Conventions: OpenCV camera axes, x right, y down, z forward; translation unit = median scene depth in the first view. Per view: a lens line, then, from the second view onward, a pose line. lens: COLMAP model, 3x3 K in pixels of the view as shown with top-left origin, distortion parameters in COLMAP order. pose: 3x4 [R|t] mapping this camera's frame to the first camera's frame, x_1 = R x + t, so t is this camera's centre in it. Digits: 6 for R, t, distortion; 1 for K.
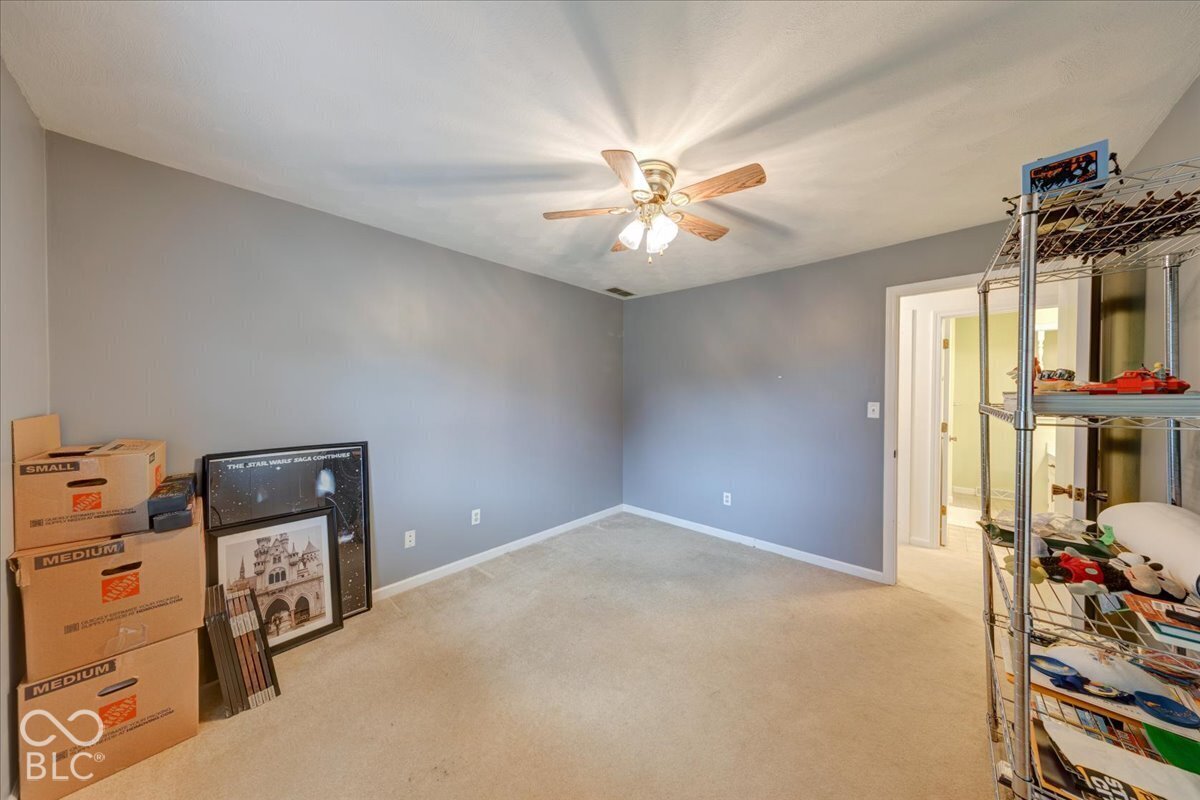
lens RADIAL K [[377.8, 0, 598.4], [0, 377.8, 395.9], [0, 0, 1]] dist [0.000730, -0.000057]
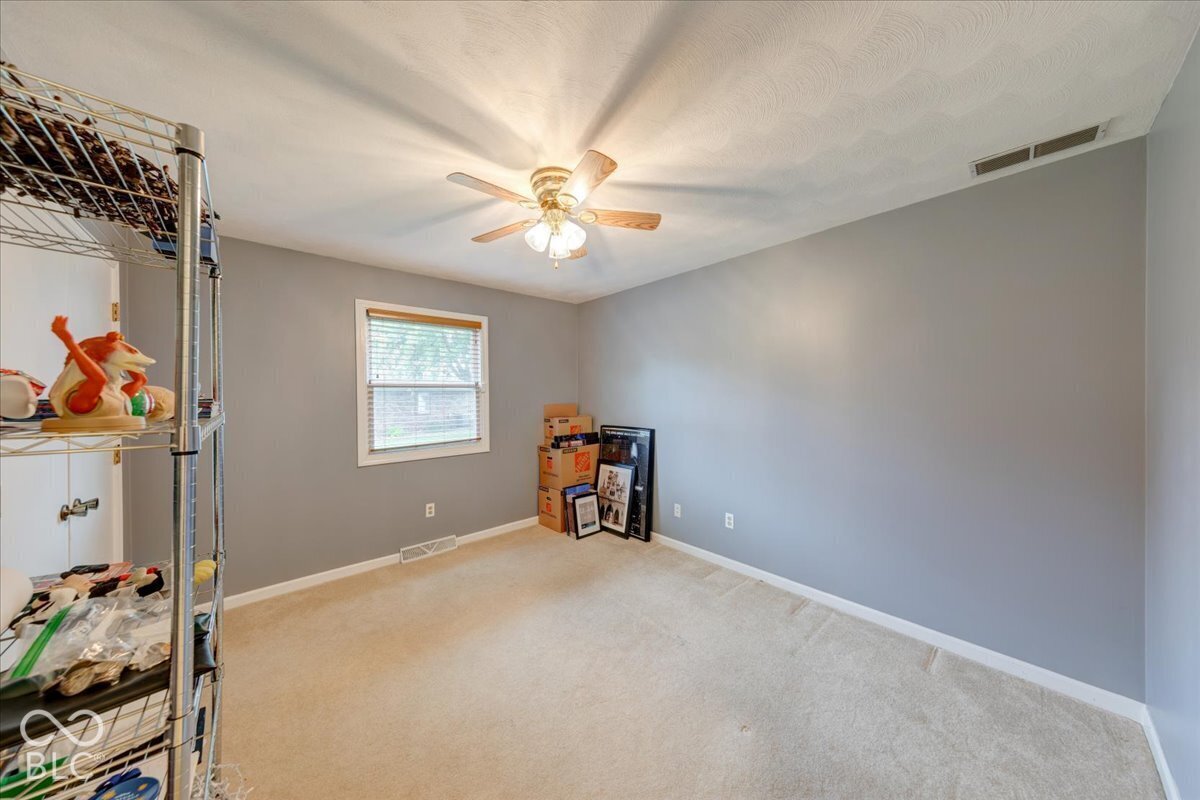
lens RADIAL K [[377.8, 0, 597.5], [0, 377.8, 395.7], [0, 0, 1]] dist [0.000730, -0.000057]
pose [[-0.111476, -0.002397, -0.993764, 0.990393], [-0.004728, 0.999987, -0.001882, -0.006178], [0.993756, 0.004489, -0.111486, 1.078527]]
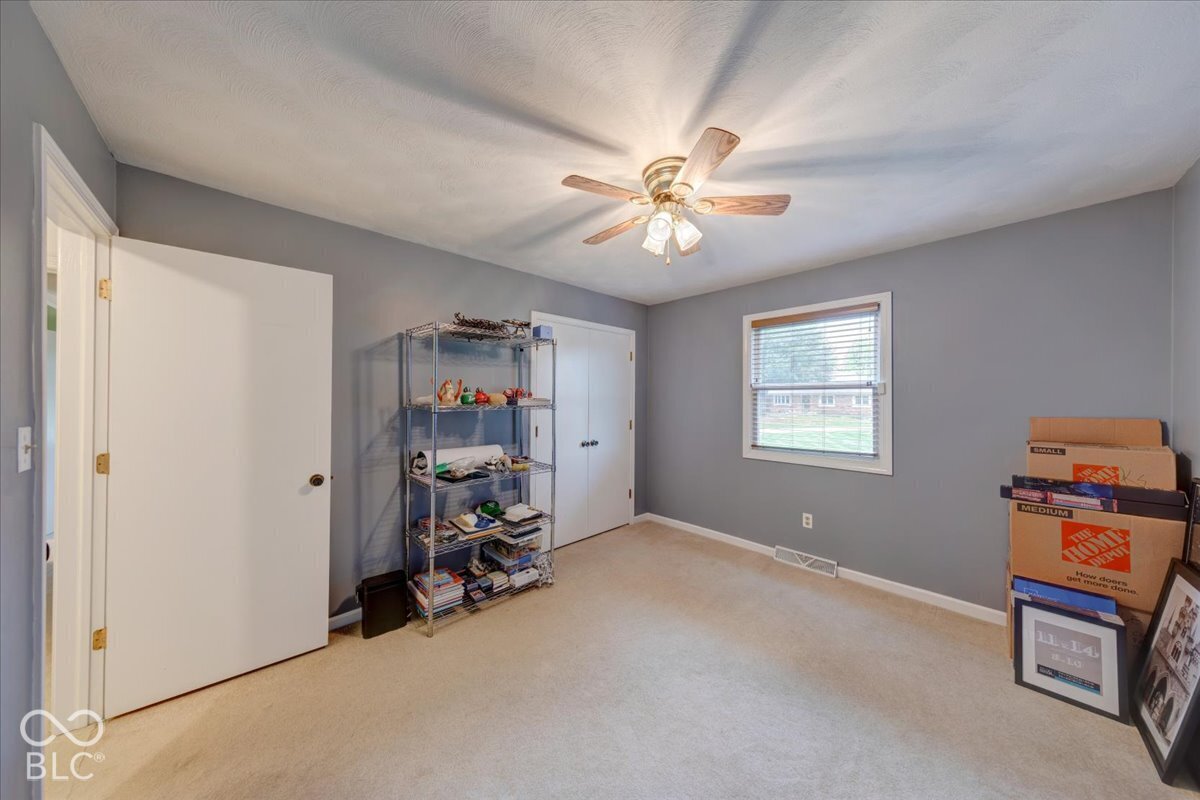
lens RADIAL K [[377.8, 0, 598.0], [0, 377.8, 395.4], [0, 0, 1]] dist [0.000730, -0.000057]
pose [[-0.996557, -0.007242, 0.082591, 0.205762], [-0.006659, 0.999951, 0.007333, -0.020915], [-0.082640, 0.006758, -0.996557, 1.732975]]
